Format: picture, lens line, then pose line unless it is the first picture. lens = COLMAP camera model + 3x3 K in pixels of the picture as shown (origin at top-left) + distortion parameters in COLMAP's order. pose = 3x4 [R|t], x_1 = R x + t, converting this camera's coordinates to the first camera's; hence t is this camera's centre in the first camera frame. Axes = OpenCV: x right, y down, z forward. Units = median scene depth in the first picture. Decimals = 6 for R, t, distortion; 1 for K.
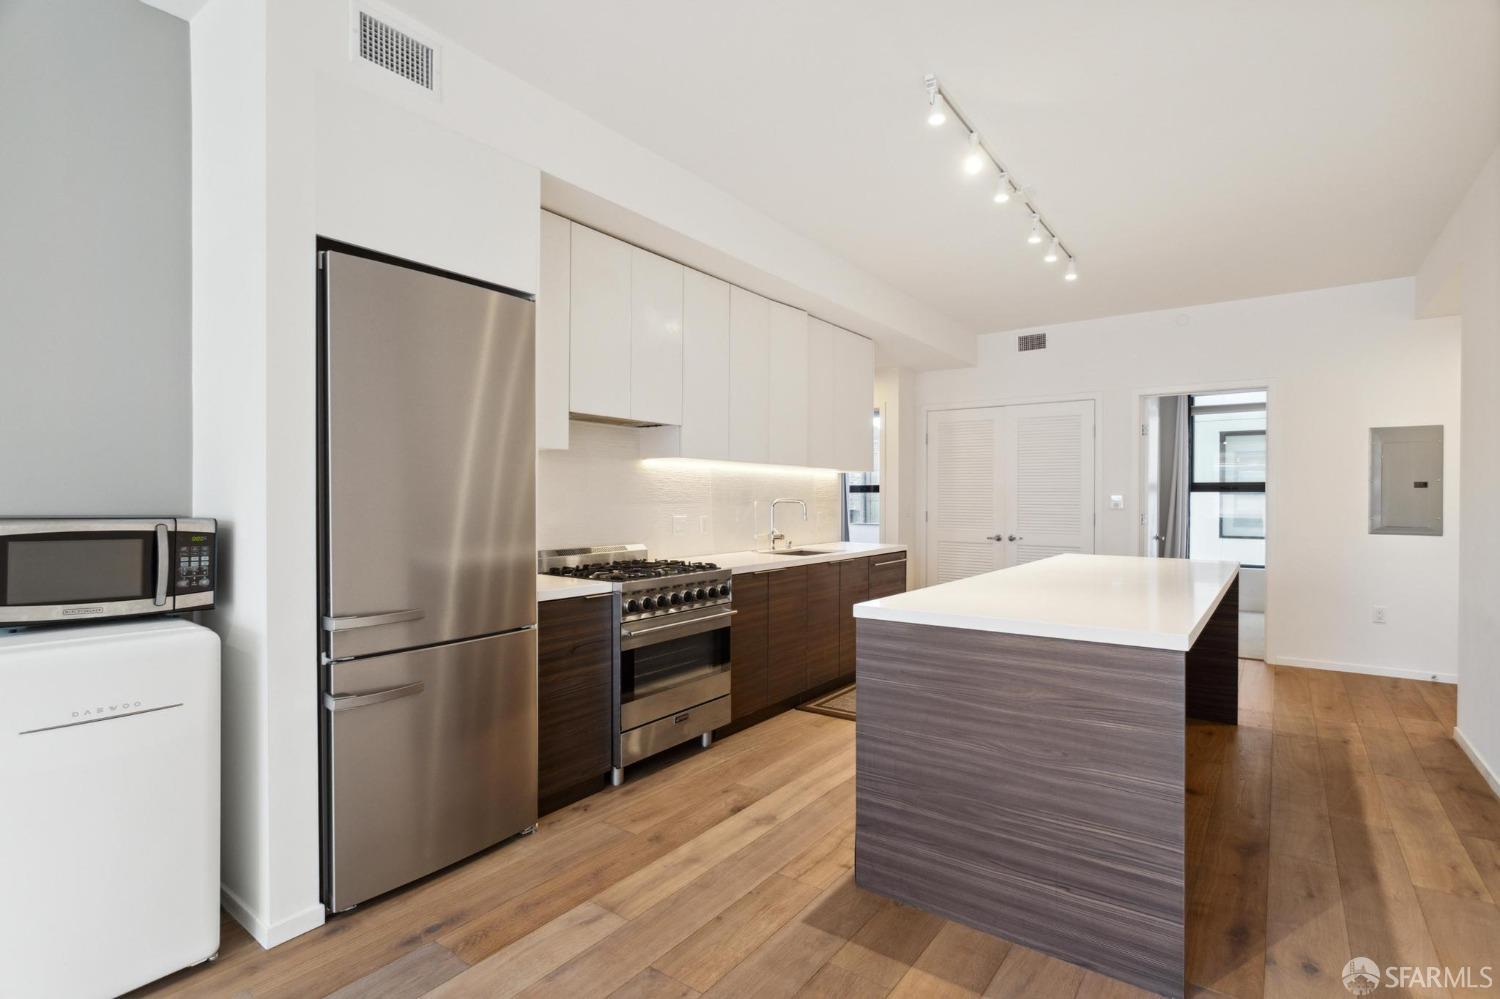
lens RADIAL K [[720.2, 0, 741.8], [0, 720.2, 498.8], [0, 0, 1]] dist [-0.000867, -0.000044]
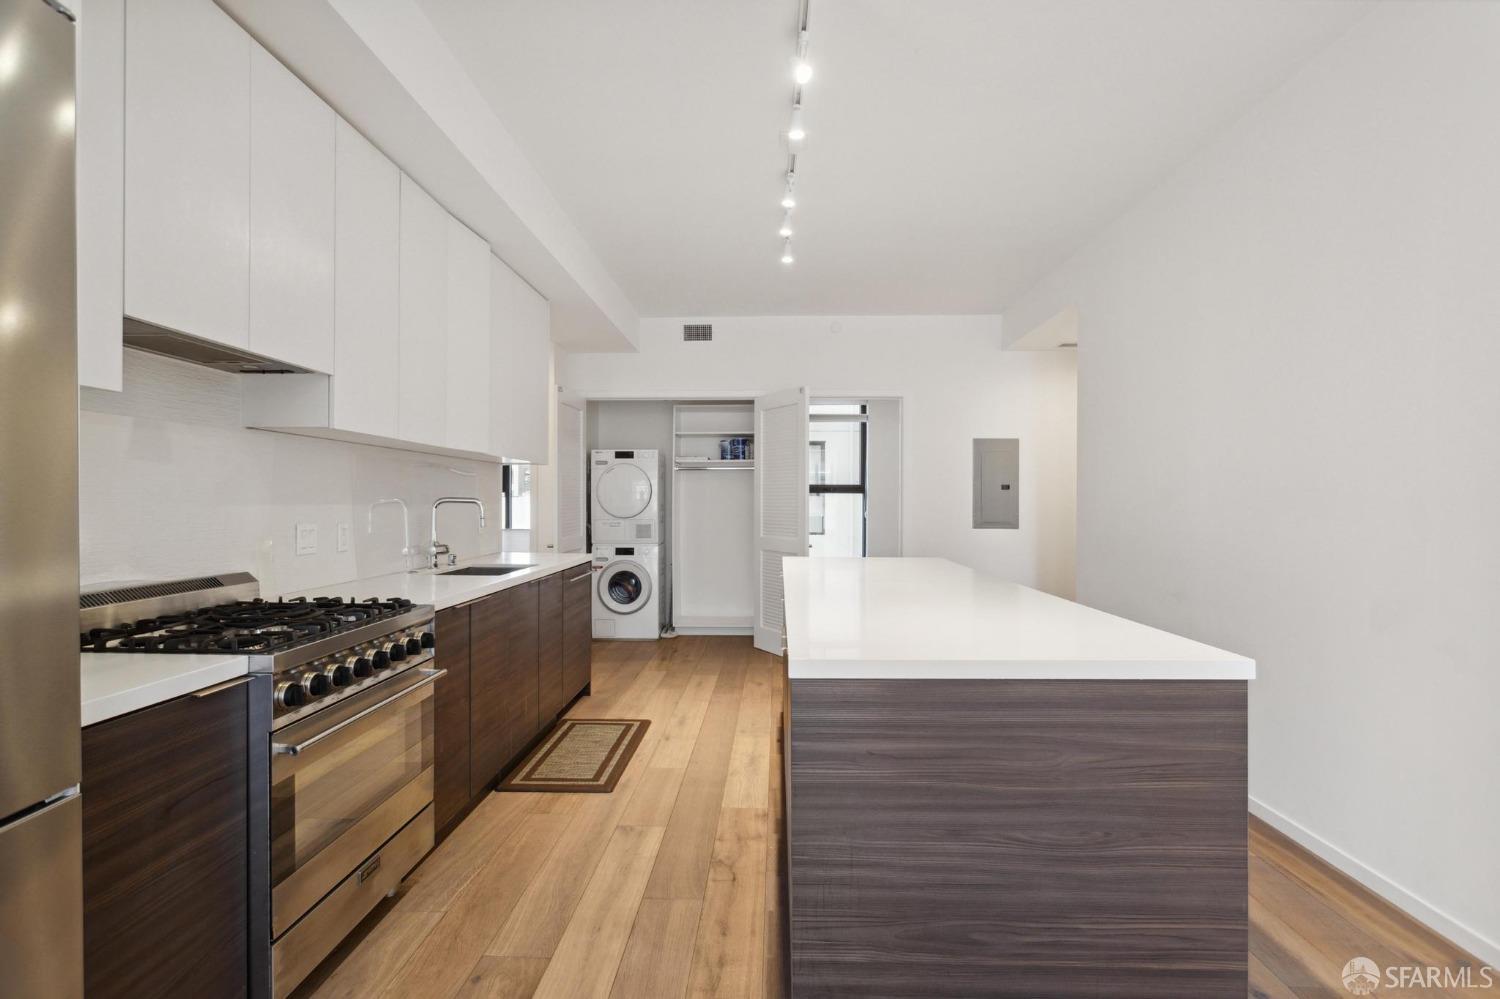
lens RADIAL K [[728.5, 0, 745.6], [0, 728.5, 501.6], [0, 0, 1]] dist [-0.003558, -0.000347]
pose [[0.823820, -0.000617, 0.566851, -0.194742], [-0.000322, 0.999999, 0.001557, 0.005986], [-0.566851, -0.001465, 0.823819, 0.399172]]
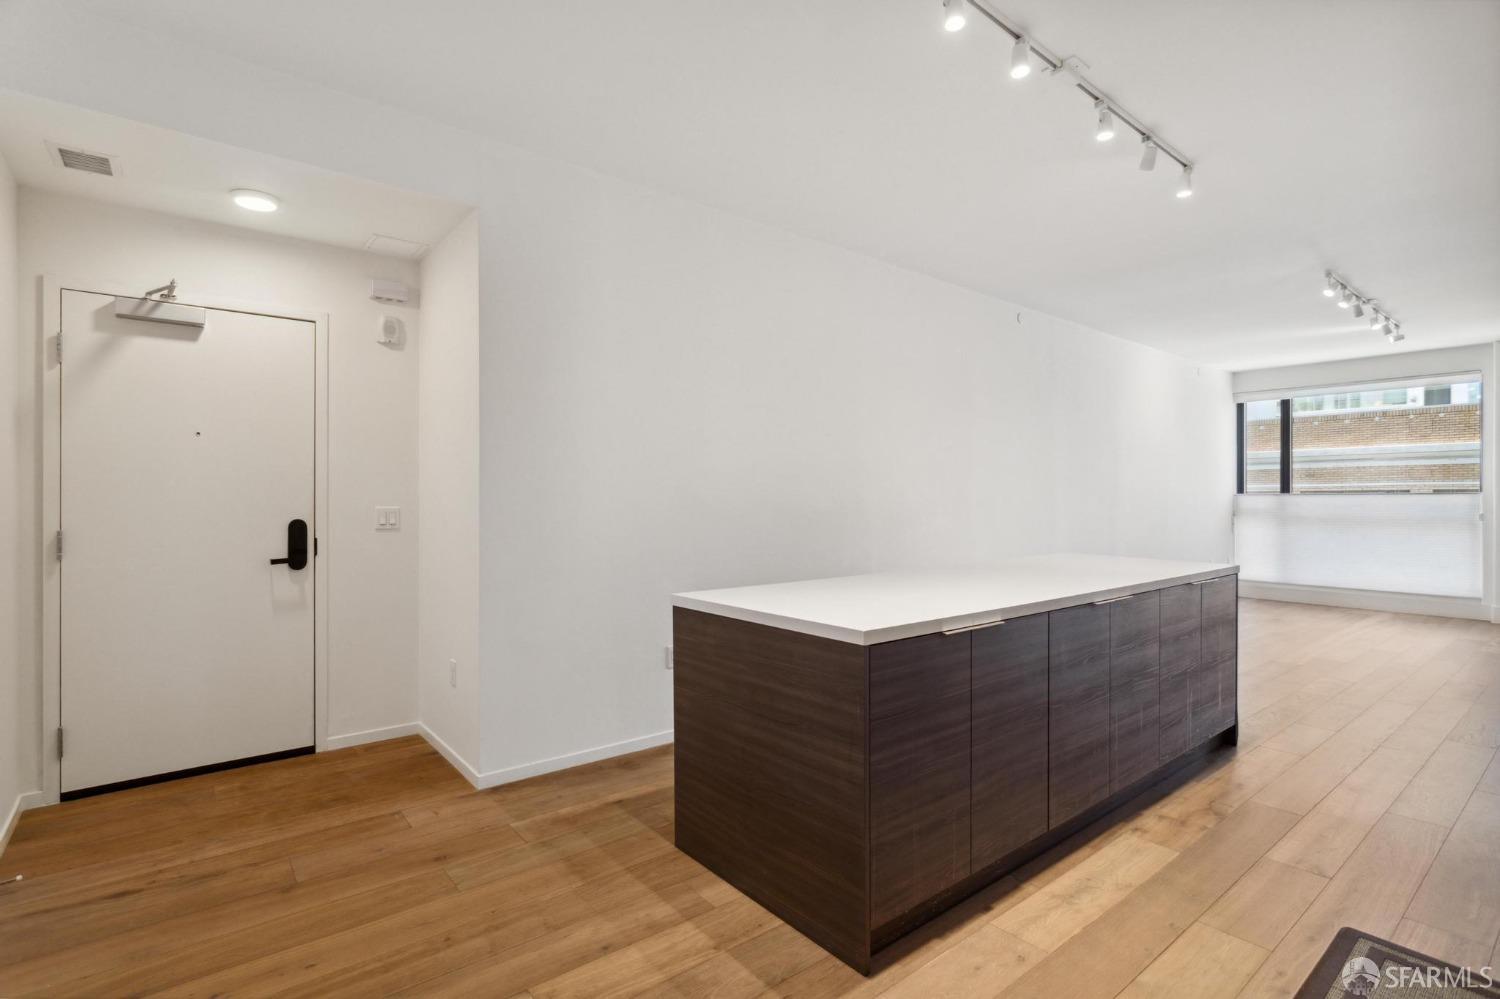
lens RADIAL K [[720.2, 0, 741.8], [0, 720.2, 498.8], [0, 0, 1]] dist [-0.000867, -0.000044]
pose [[-0.969170, -0.002613, 0.246378, 0.641390], [-0.001873, 0.999993, 0.003242, -0.000088], [-0.246384, 0.002680, -0.969169, 2.204292]]
